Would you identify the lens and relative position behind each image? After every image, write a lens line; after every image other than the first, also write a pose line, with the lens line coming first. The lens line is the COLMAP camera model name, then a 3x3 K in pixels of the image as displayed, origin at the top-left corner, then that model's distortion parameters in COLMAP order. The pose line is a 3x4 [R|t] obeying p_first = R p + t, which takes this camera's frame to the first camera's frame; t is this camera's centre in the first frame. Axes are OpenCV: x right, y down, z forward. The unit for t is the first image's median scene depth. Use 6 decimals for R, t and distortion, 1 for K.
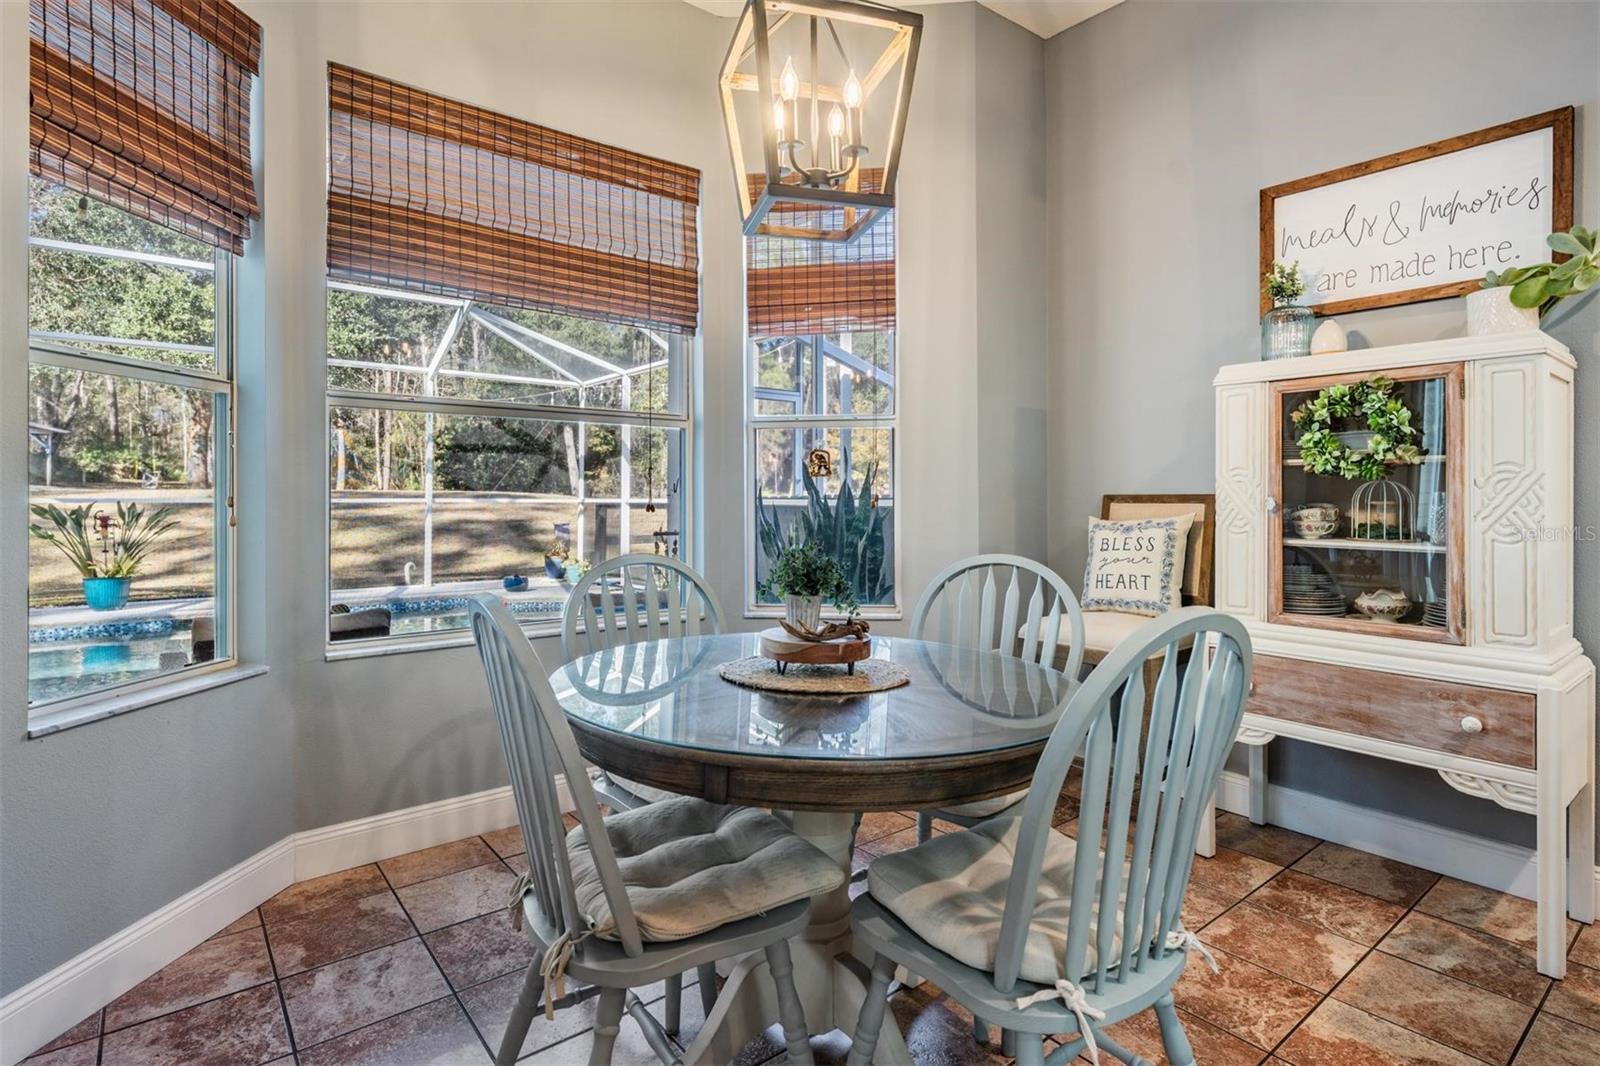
lens RADIAL K [[800.7, 0, 776.2], [0, 800.7, 498.0], [0, 0, 1]] dist [0.005169, -0.001897]
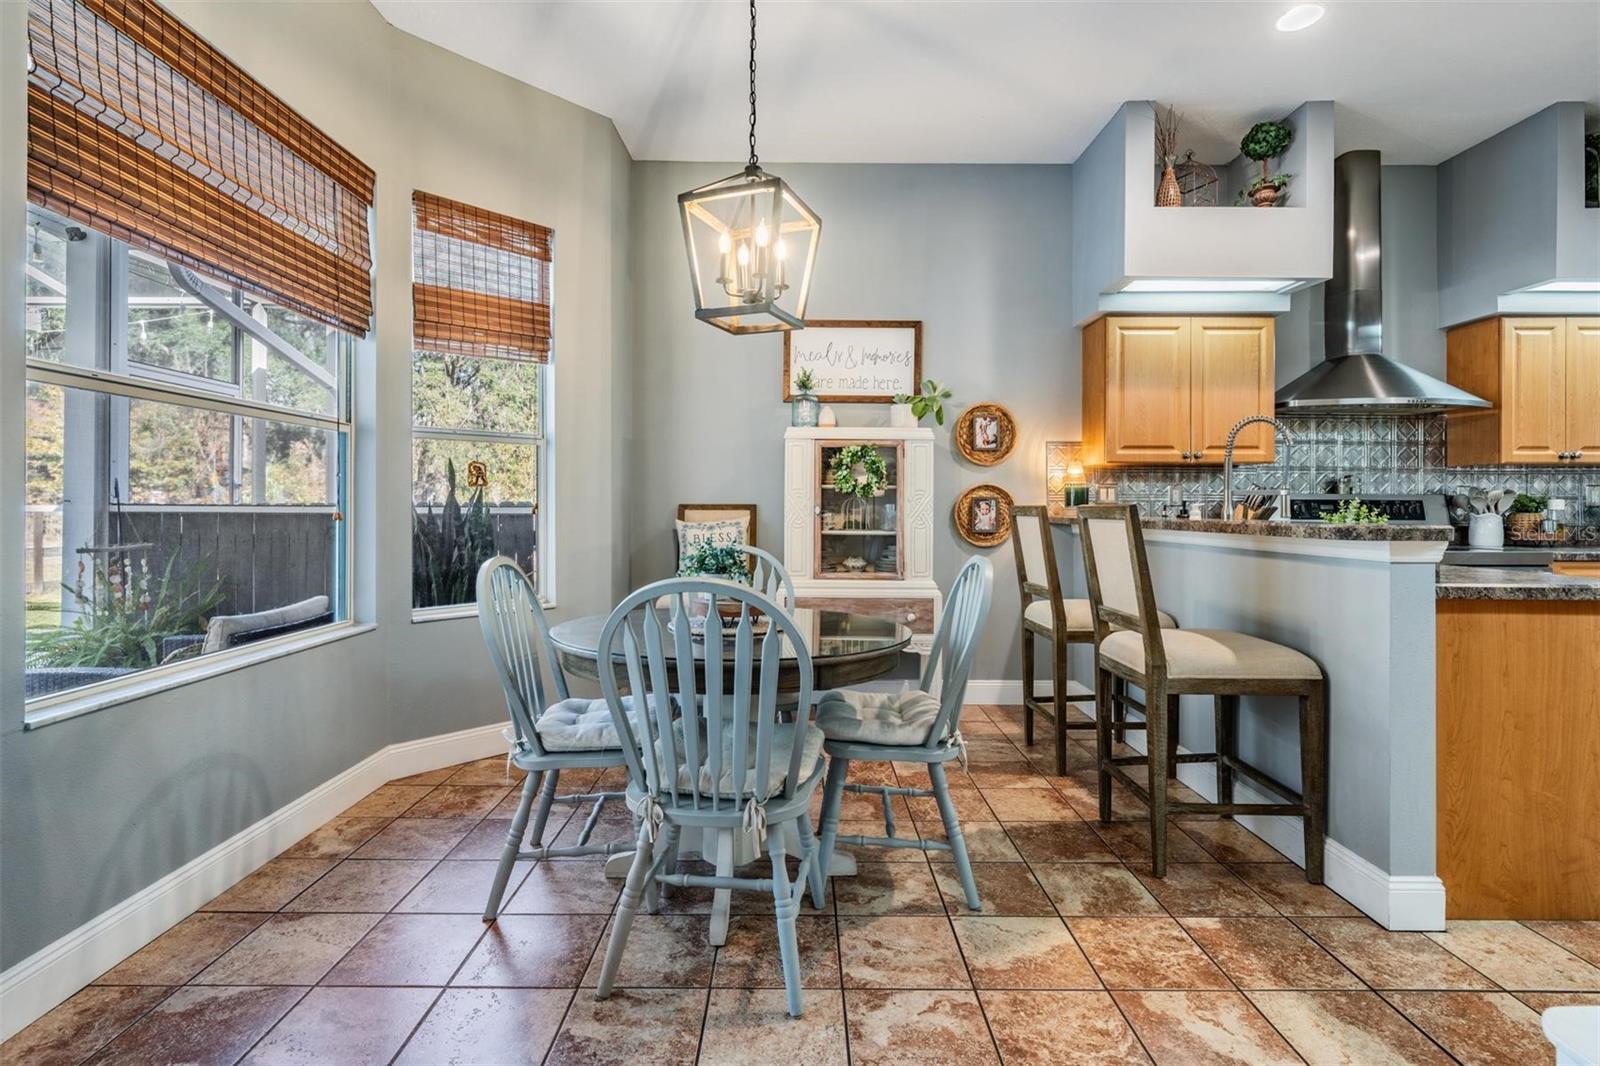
lens RADIAL K [[747.0, 0, 779.4], [0, 747.0, 504.6], [0, 0, 1]] dist [0.000656, 0.000655]
pose [[0.629466, 0.004335, 0.777016, -0.680258], [-0.003072, 0.999991, -0.003091, 0.000539], [-0.777022, -0.000441, 0.629474, 0.050371]]
